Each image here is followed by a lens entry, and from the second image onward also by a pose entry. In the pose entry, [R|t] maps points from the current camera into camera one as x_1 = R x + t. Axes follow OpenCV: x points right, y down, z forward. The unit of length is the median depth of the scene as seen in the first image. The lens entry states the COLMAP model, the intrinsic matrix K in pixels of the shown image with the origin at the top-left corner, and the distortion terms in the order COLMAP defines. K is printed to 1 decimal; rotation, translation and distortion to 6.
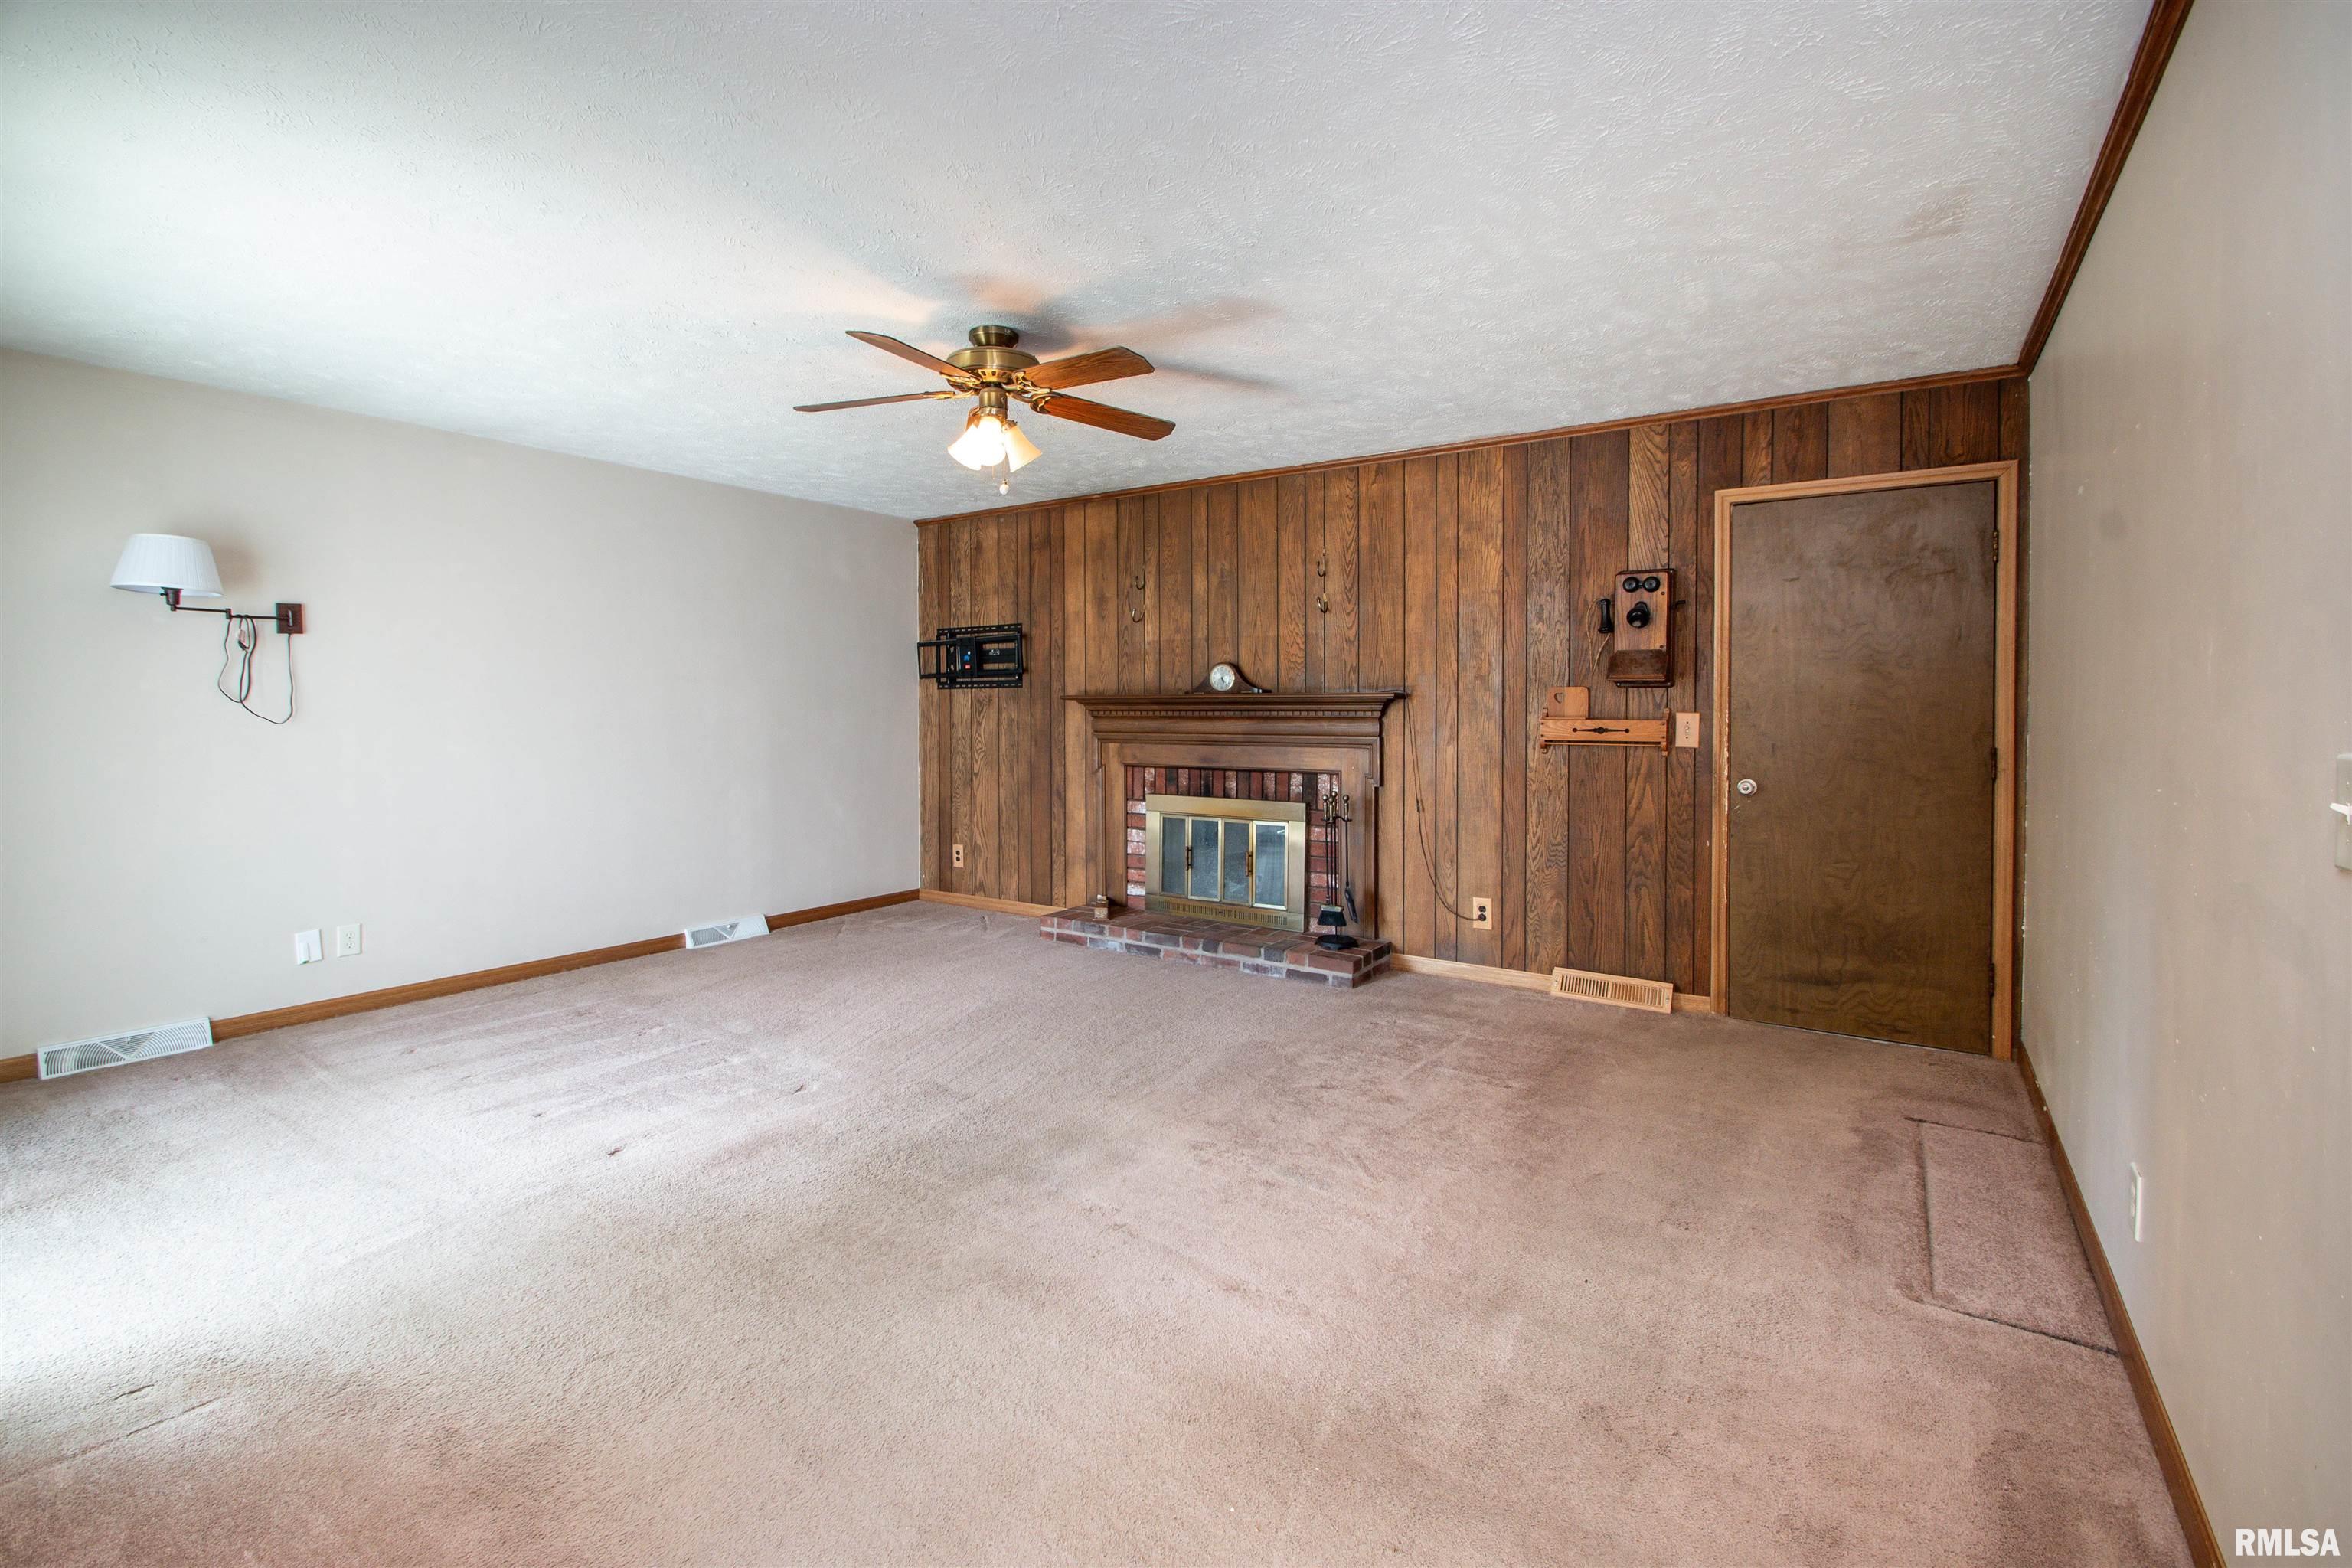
lens RADIAL K [[1116.7, 0, 1169.4], [0, 1116.7, 722.6], [0, 0, 1]] dist [0.031478, 0.000093]
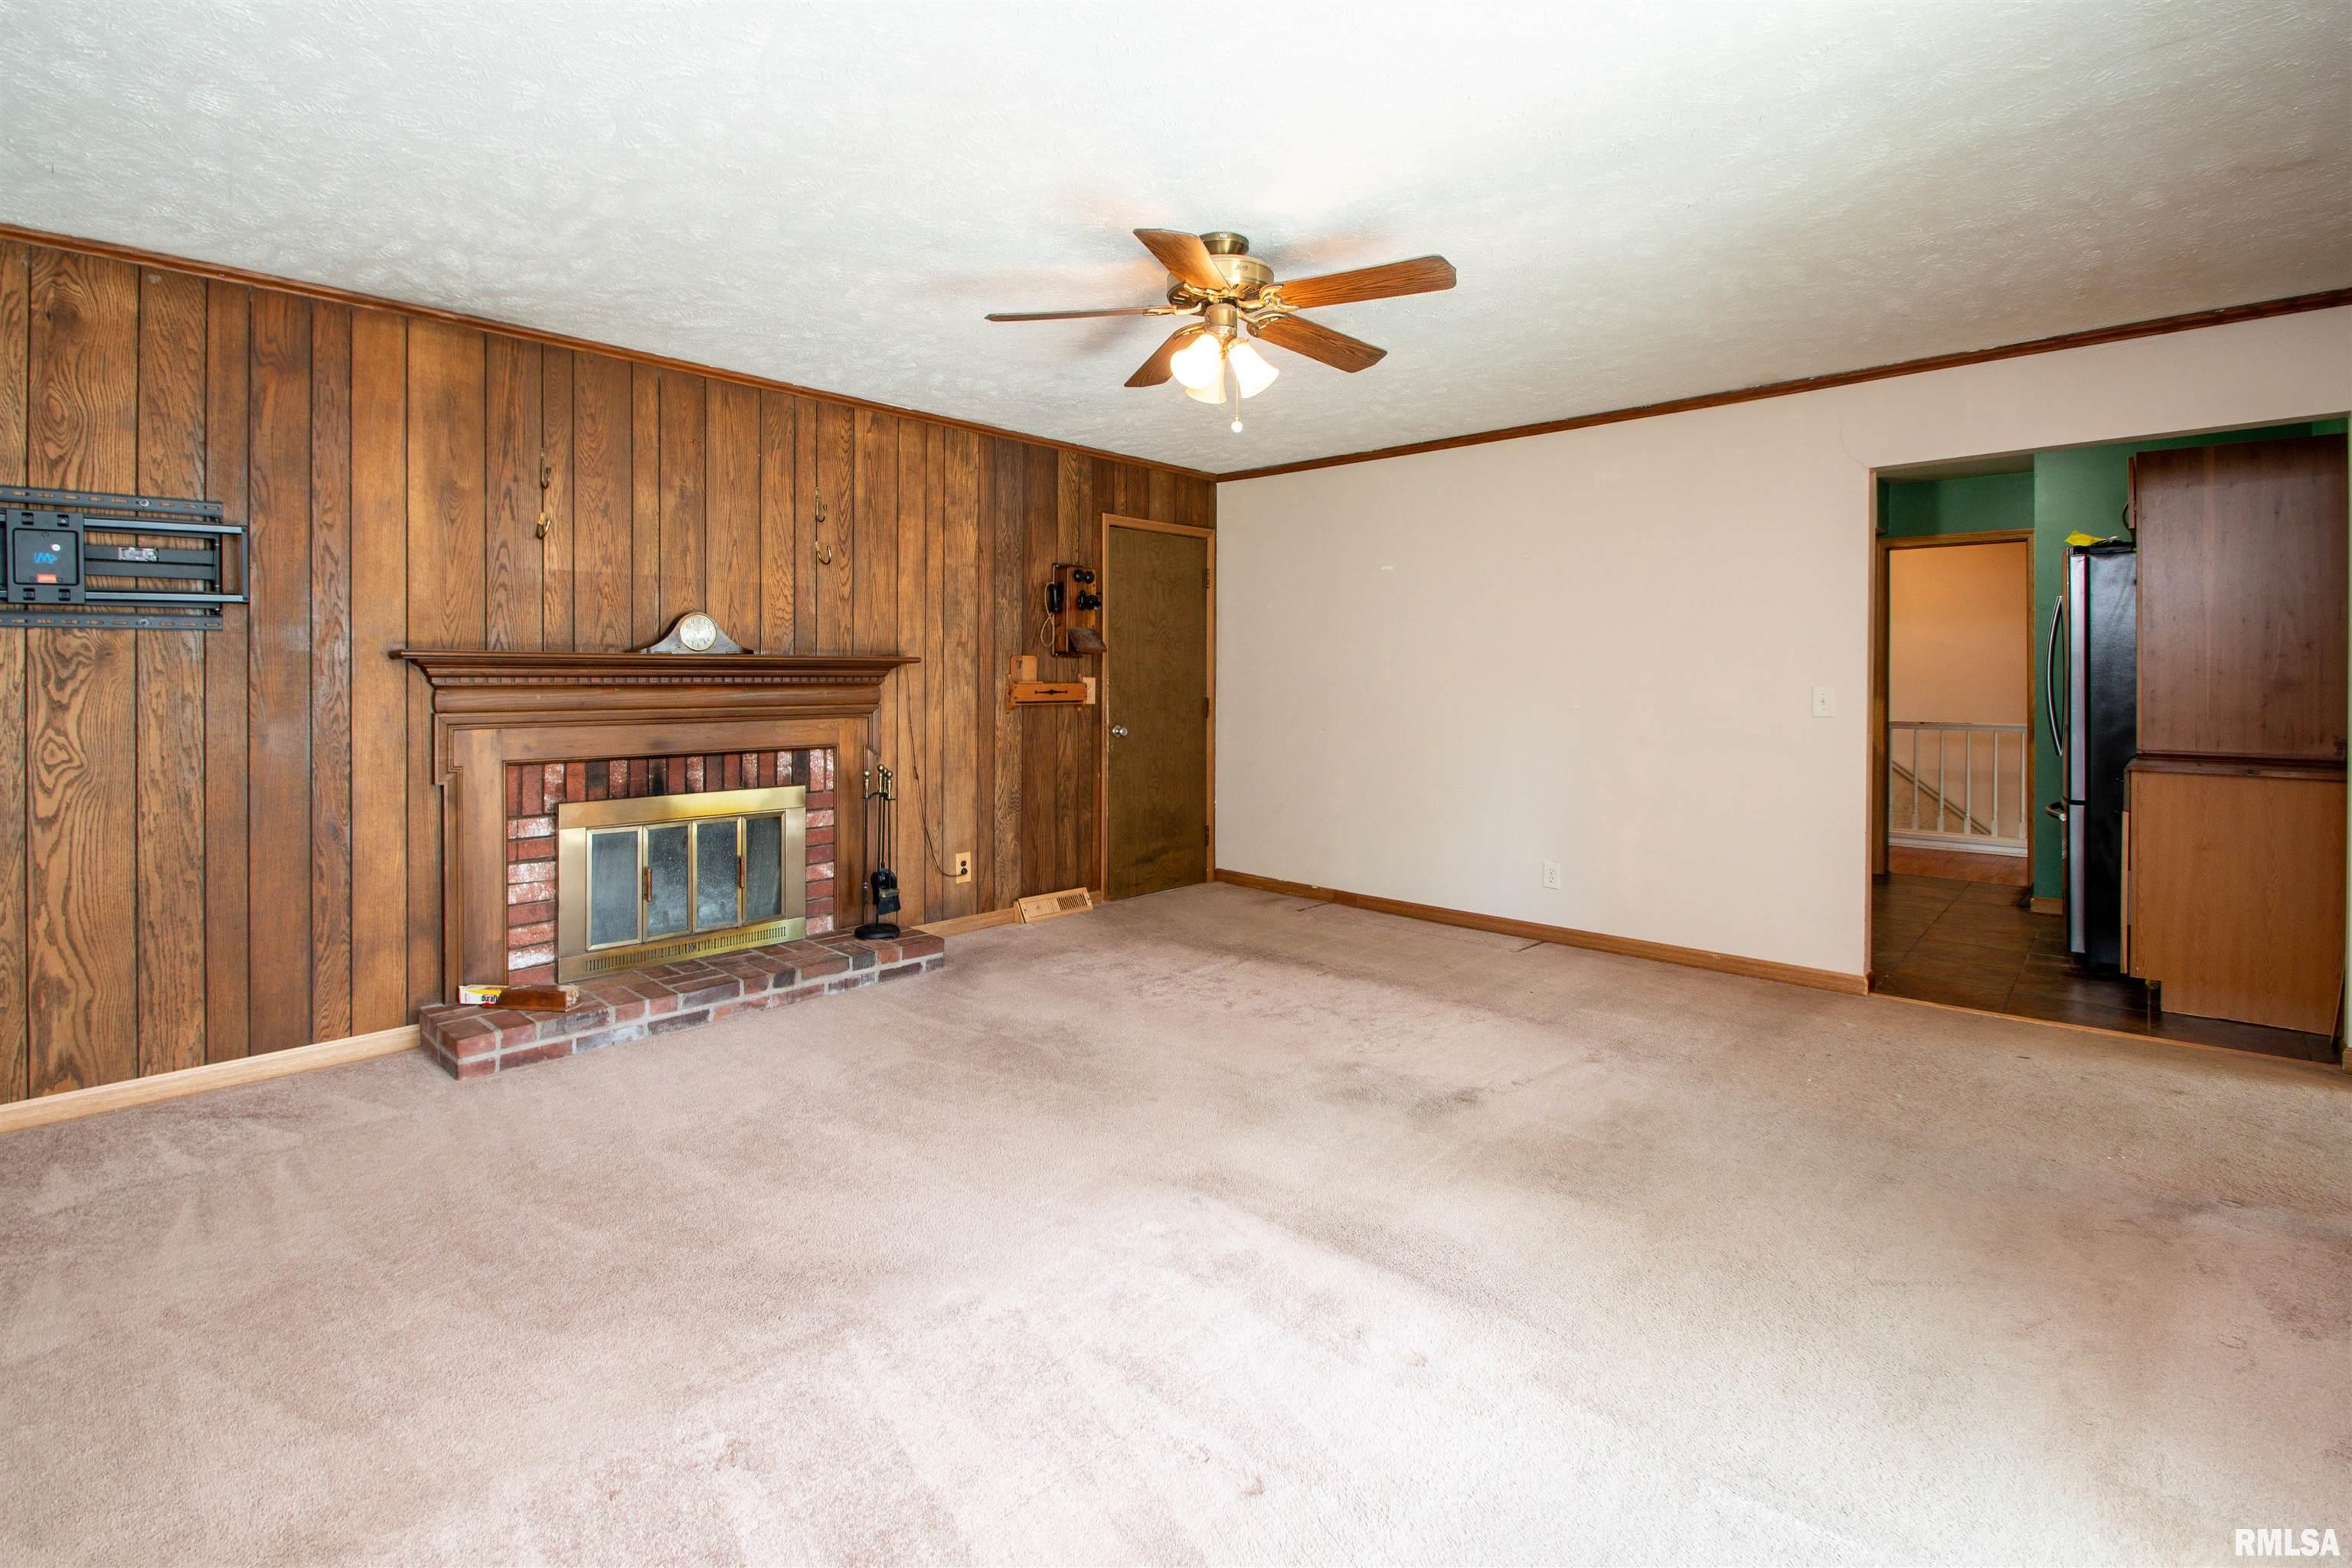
lens RADIAL K [[1068.4, 0, 1175.9], [0, 1068.4, 678.9], [0, 0, 1]] dist [-0.000051, -0.000137]
pose [[0.155835, 0.000709, 0.987783, -0.639953], [0.018310, 0.999826, -0.003607, -0.000635], [-0.987613, 0.018648, 0.155795, 0.599008]]
